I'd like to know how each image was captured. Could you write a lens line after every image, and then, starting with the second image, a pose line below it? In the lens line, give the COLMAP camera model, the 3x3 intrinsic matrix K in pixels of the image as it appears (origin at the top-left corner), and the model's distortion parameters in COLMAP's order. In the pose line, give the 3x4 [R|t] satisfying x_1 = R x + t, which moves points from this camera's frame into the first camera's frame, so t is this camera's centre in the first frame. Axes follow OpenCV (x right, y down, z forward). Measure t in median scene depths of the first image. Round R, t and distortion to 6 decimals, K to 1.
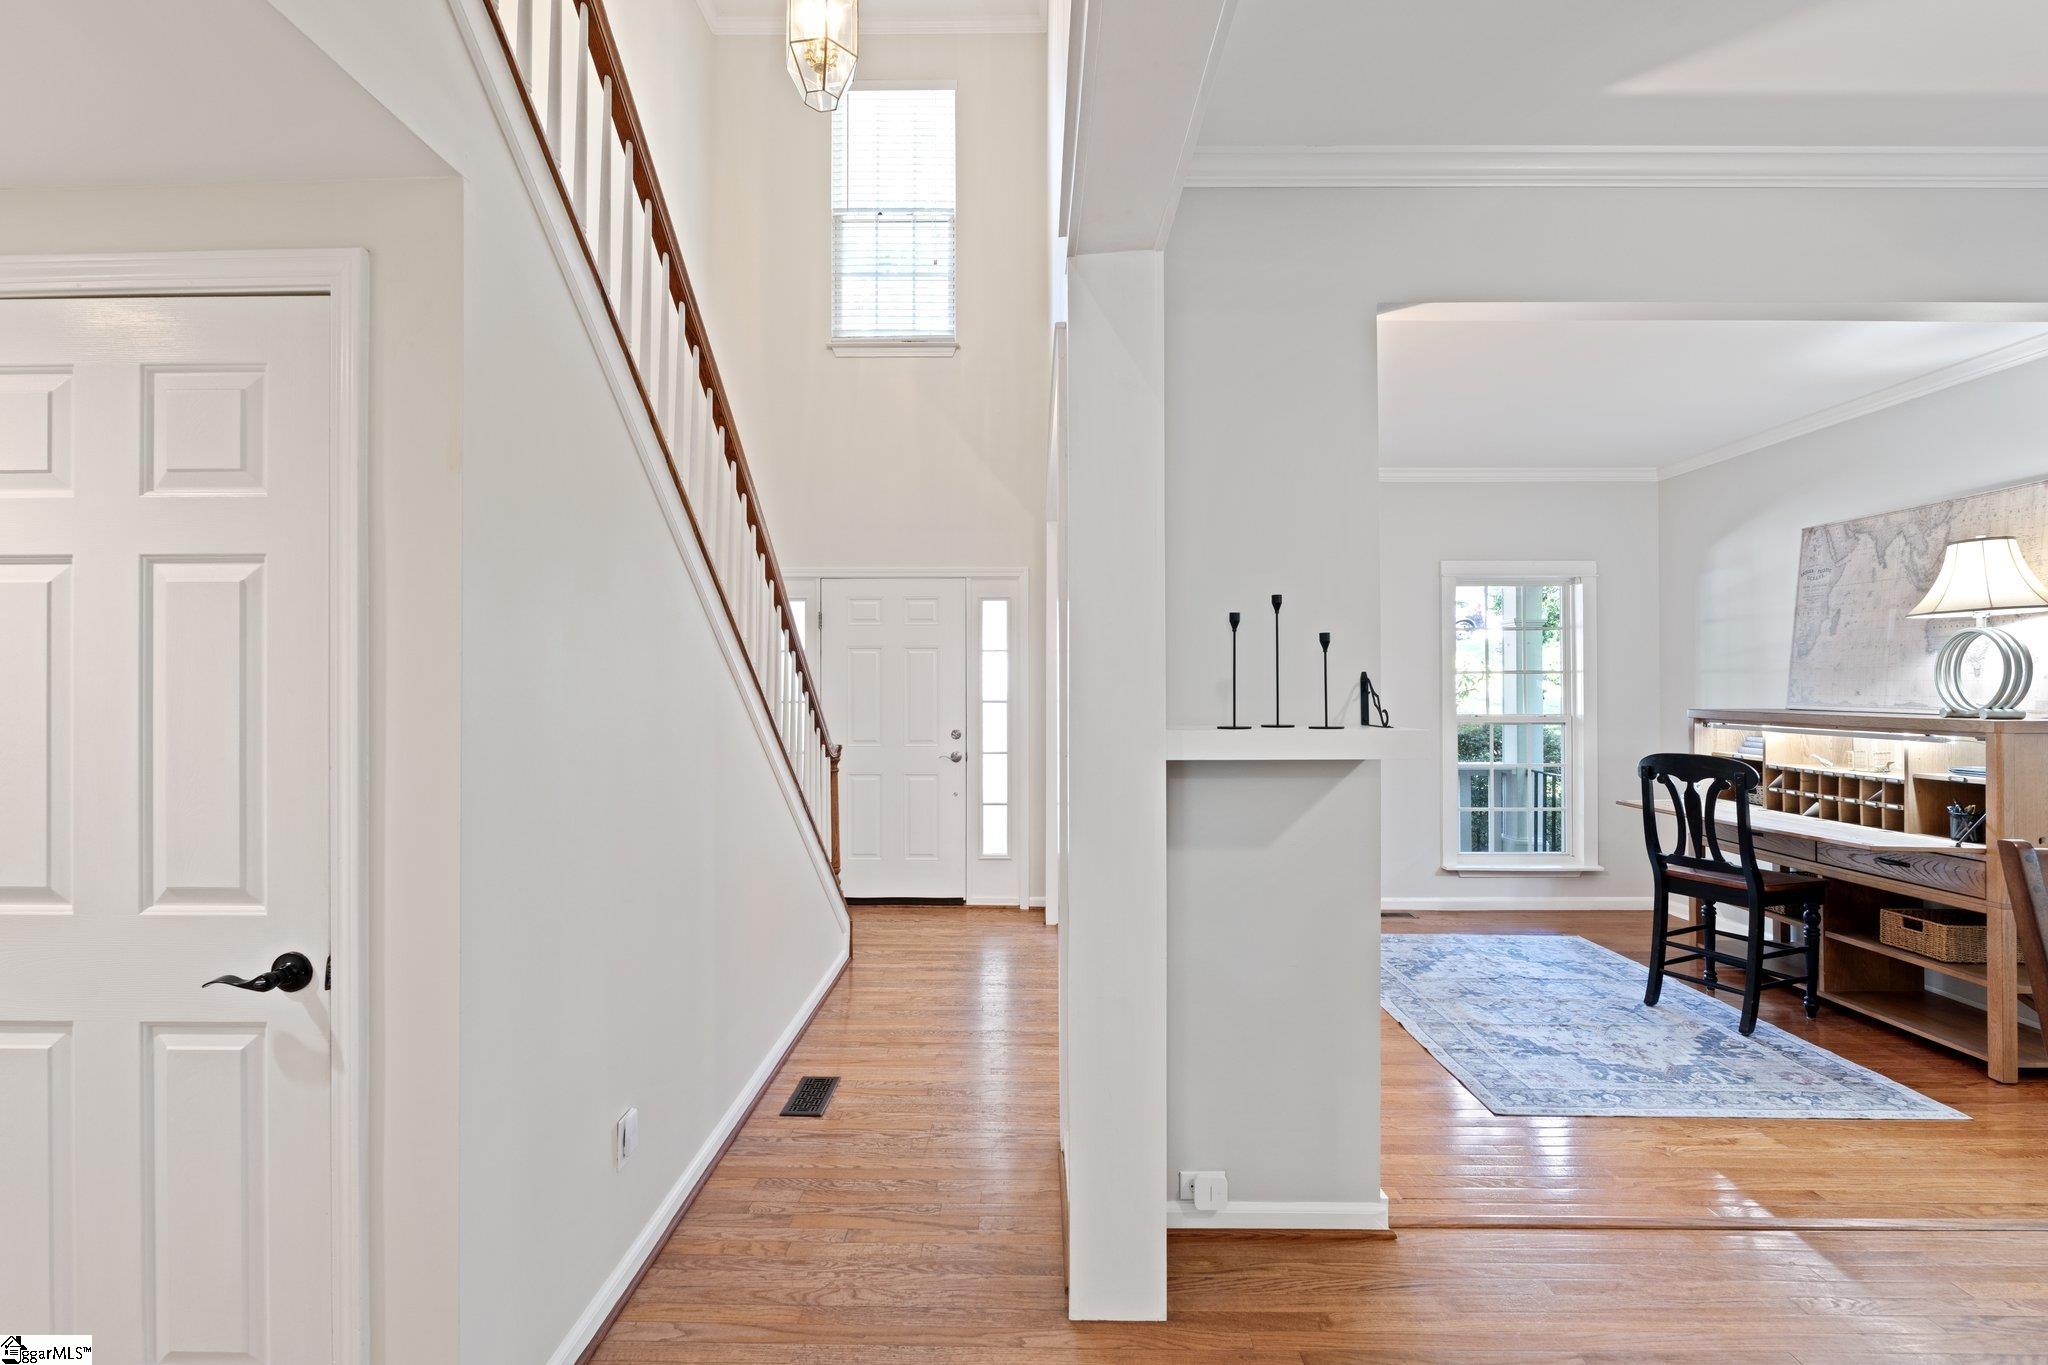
lens RADIAL K [[896.2, 0, 1012.0], [0, 896.2, 674.3], [0, 0, 1]] dist [-0.005832, 0.000421]
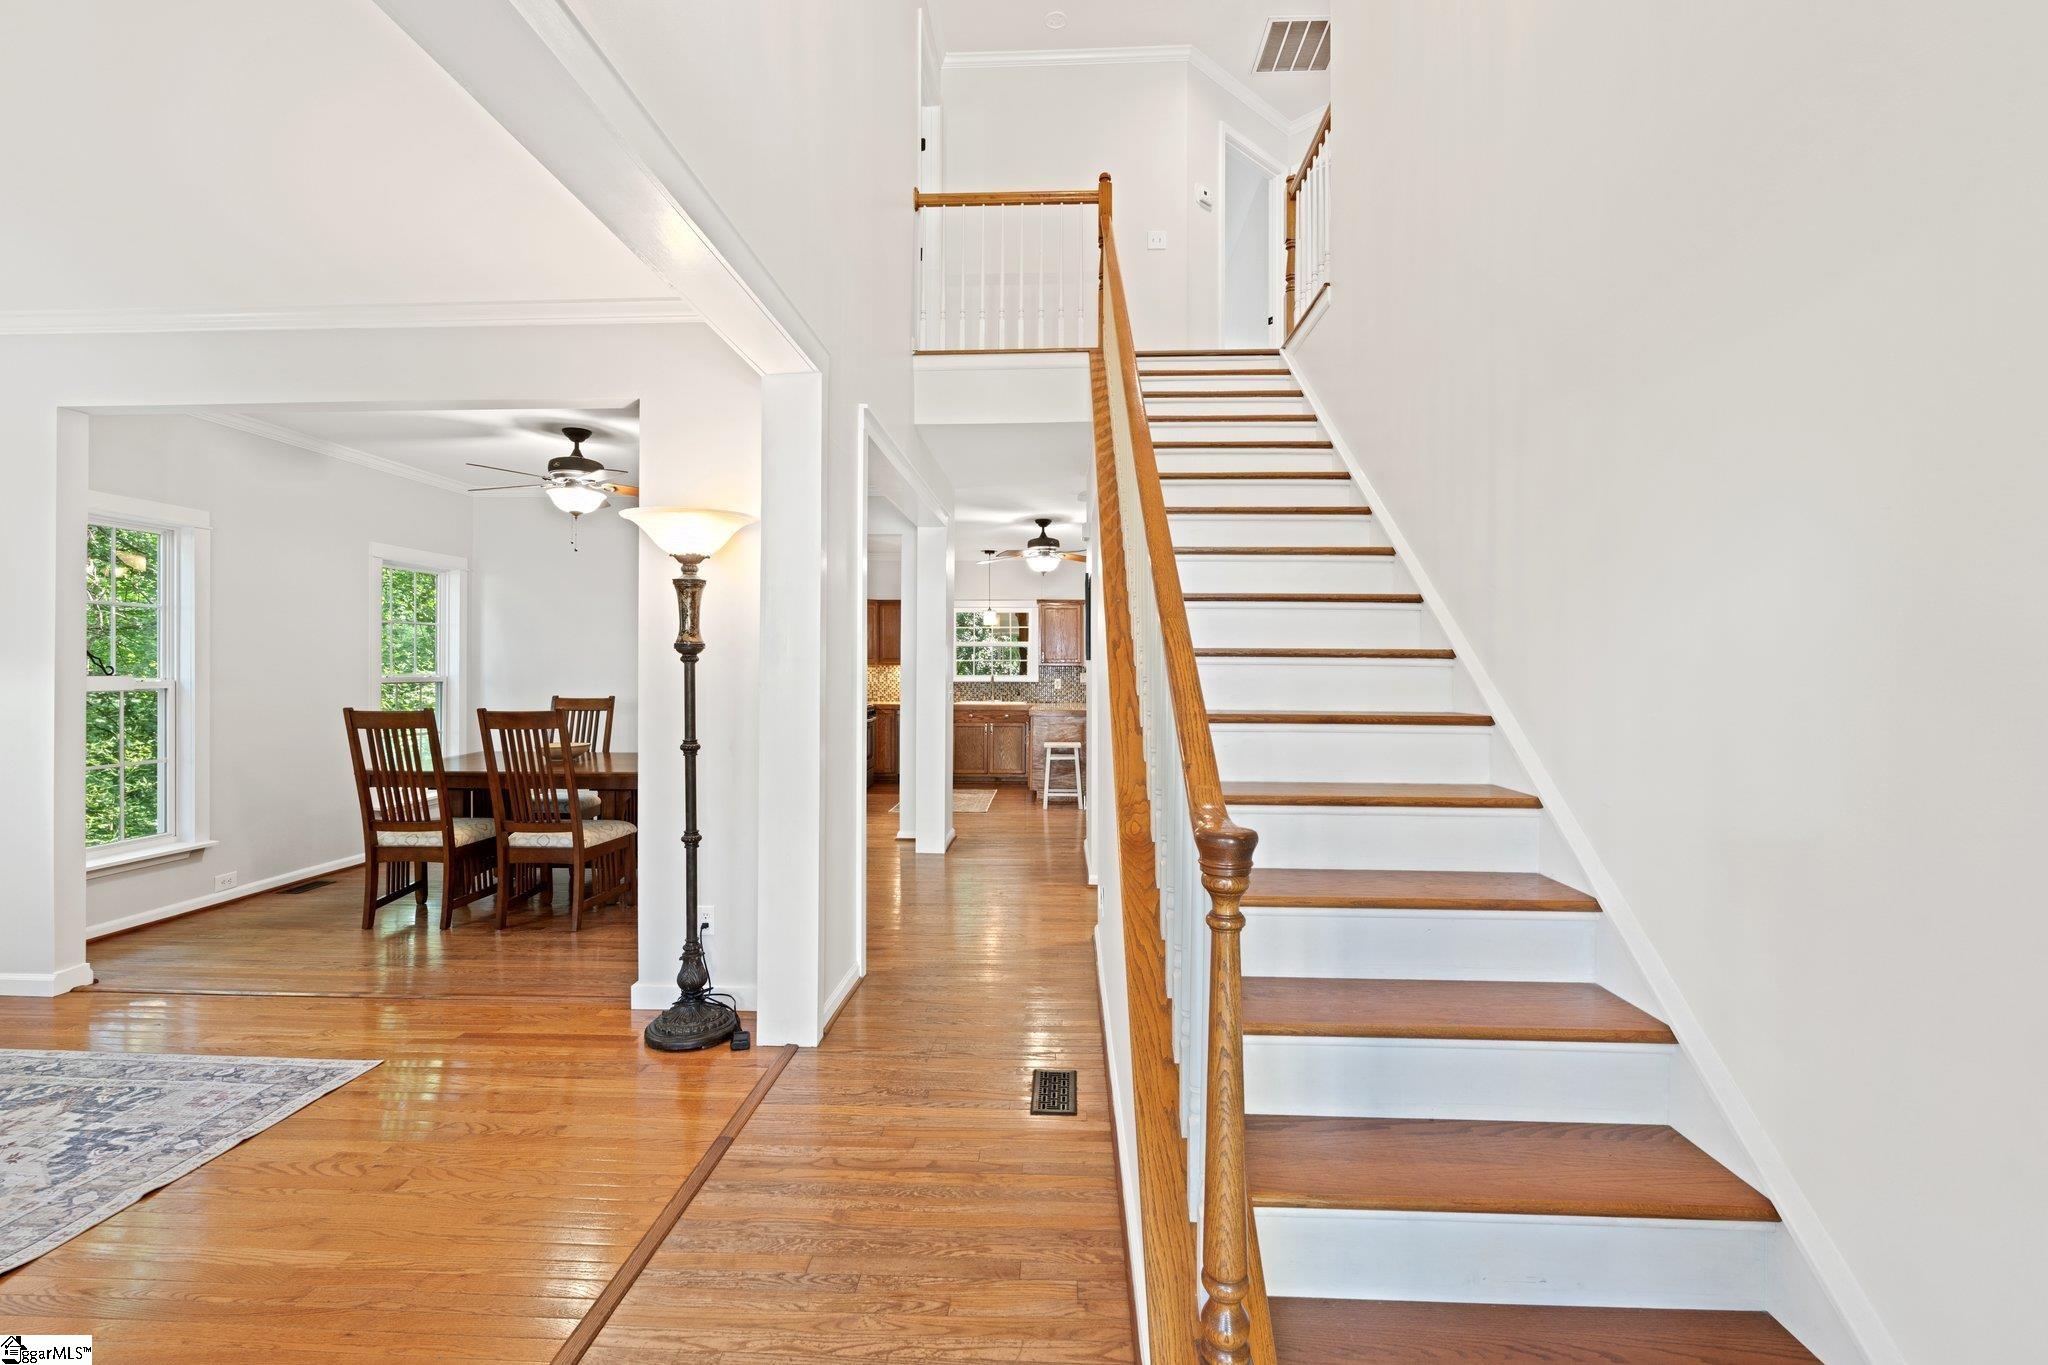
lens RADIAL K [[896.2, 0, 1026.7], [0, 896.2, 671.6], [0, 0, 1]] dist [-0.005832, 0.000421]
pose [[-0.999723, -0.002271, 0.023407, -0.188625], [-0.002440, 0.999971, -0.007197, 0.039056], [-0.023390, -0.007252, -0.999700, 1.684665]]
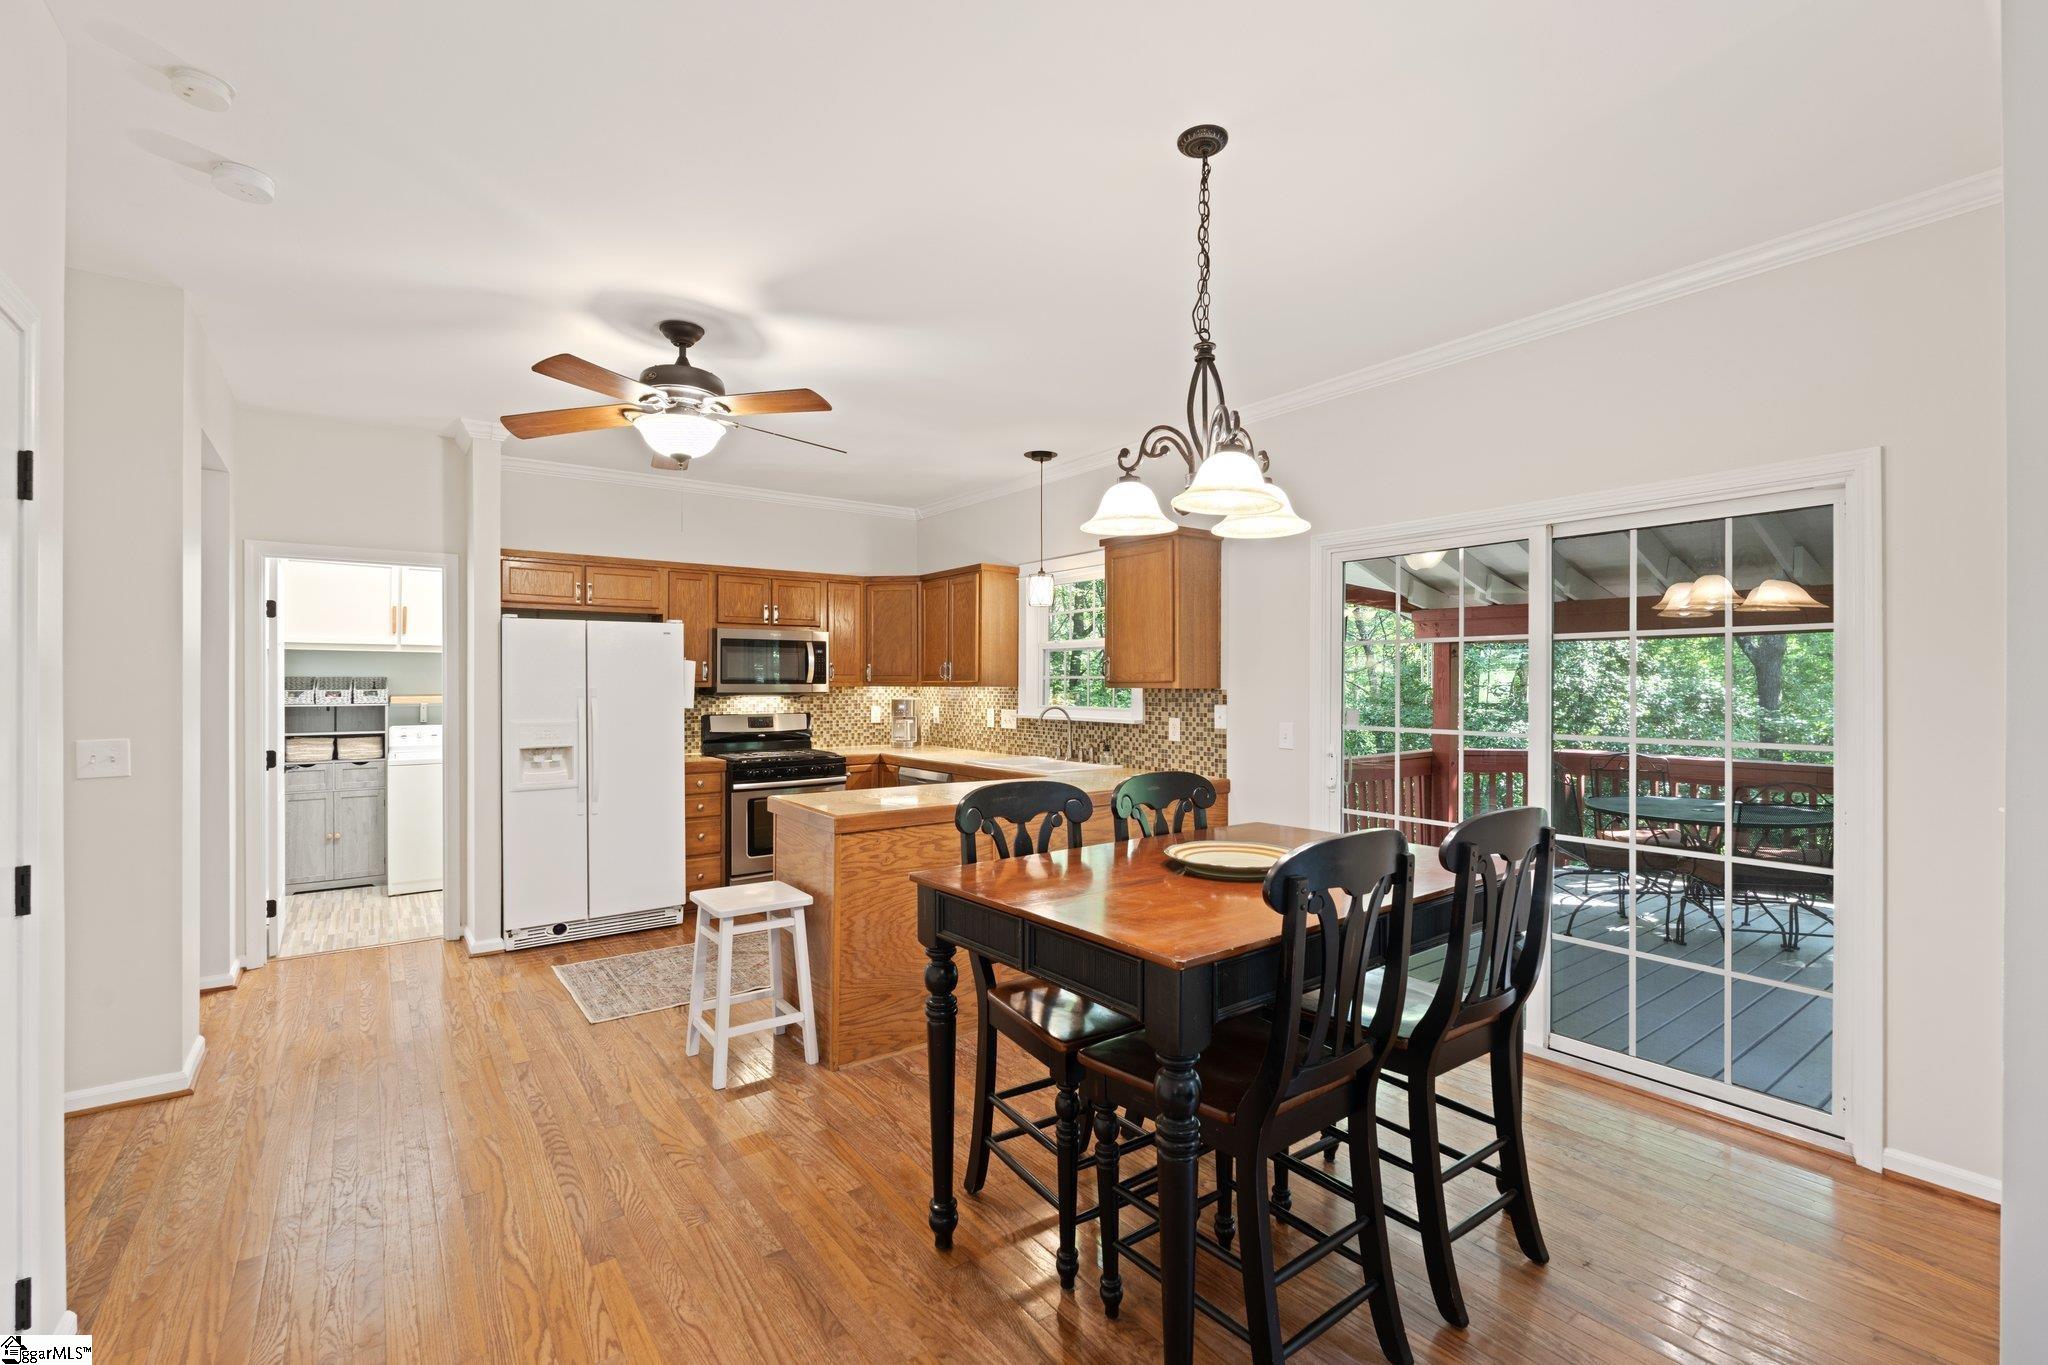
lens RADIAL K [[896.2, 0, 1005.3], [0, 896.2, 685.1], [0, 0, 1]] dist [-0.005832, 0.000421]
pose [[-0.595889, -0.002792, 0.803062, -1.164530], [-0.005883, 0.999982, -0.000889, -0.006212], [-0.803045, -0.005254, -0.595895, -0.457112]]
